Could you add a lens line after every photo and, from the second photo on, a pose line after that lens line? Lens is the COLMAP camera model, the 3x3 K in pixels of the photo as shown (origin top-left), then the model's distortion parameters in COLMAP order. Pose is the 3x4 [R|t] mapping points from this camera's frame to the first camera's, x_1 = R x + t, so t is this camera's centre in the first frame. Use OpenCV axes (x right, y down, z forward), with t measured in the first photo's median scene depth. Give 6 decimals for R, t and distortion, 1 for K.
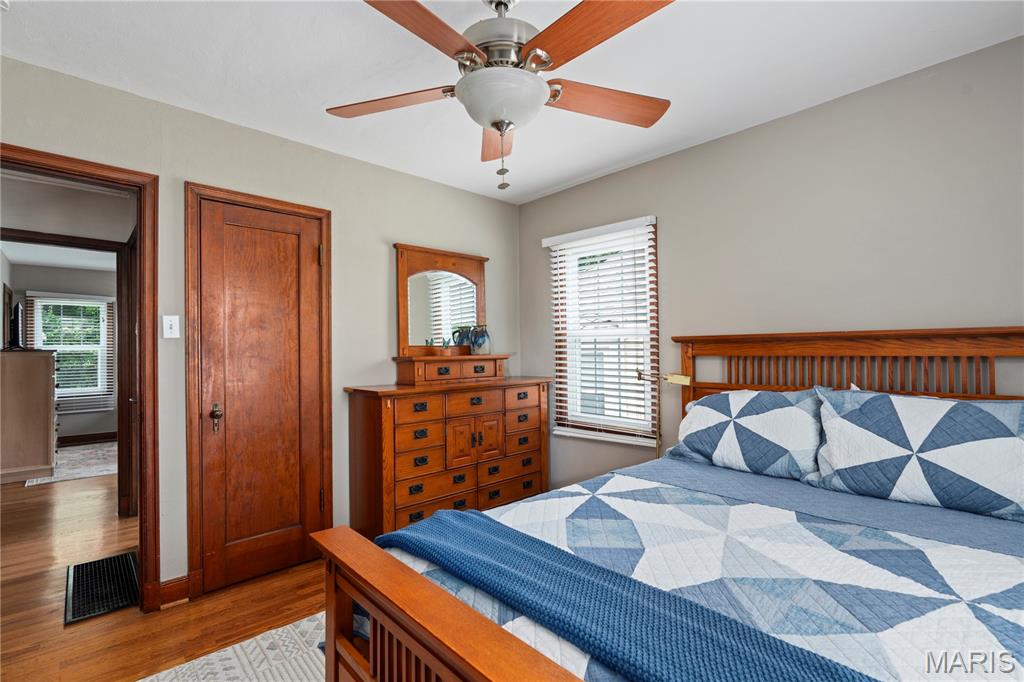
lens RADIAL K [[462.4, 0, 512.7], [0, 462.4, 342.6], [0, 0, 1]] dist [-0.013107, 0.006281]
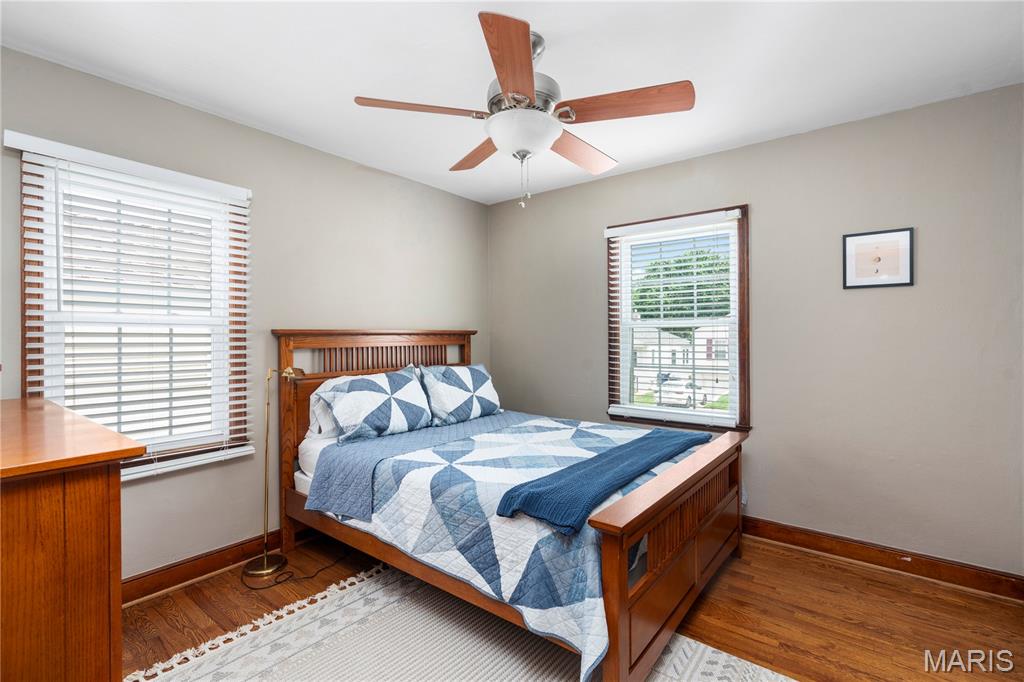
lens RADIAL K [[462.4, 0, 513.0], [0, 462.4, 343.0], [0, 0, 1]] dist [-0.013107, 0.006281]
pose [[-0.146731, -0.001709, 0.989175, -0.704947], [-0.005239, 0.999986, 0.000950, 0.011945], [-0.989163, -0.005043, -0.146737, 0.703278]]
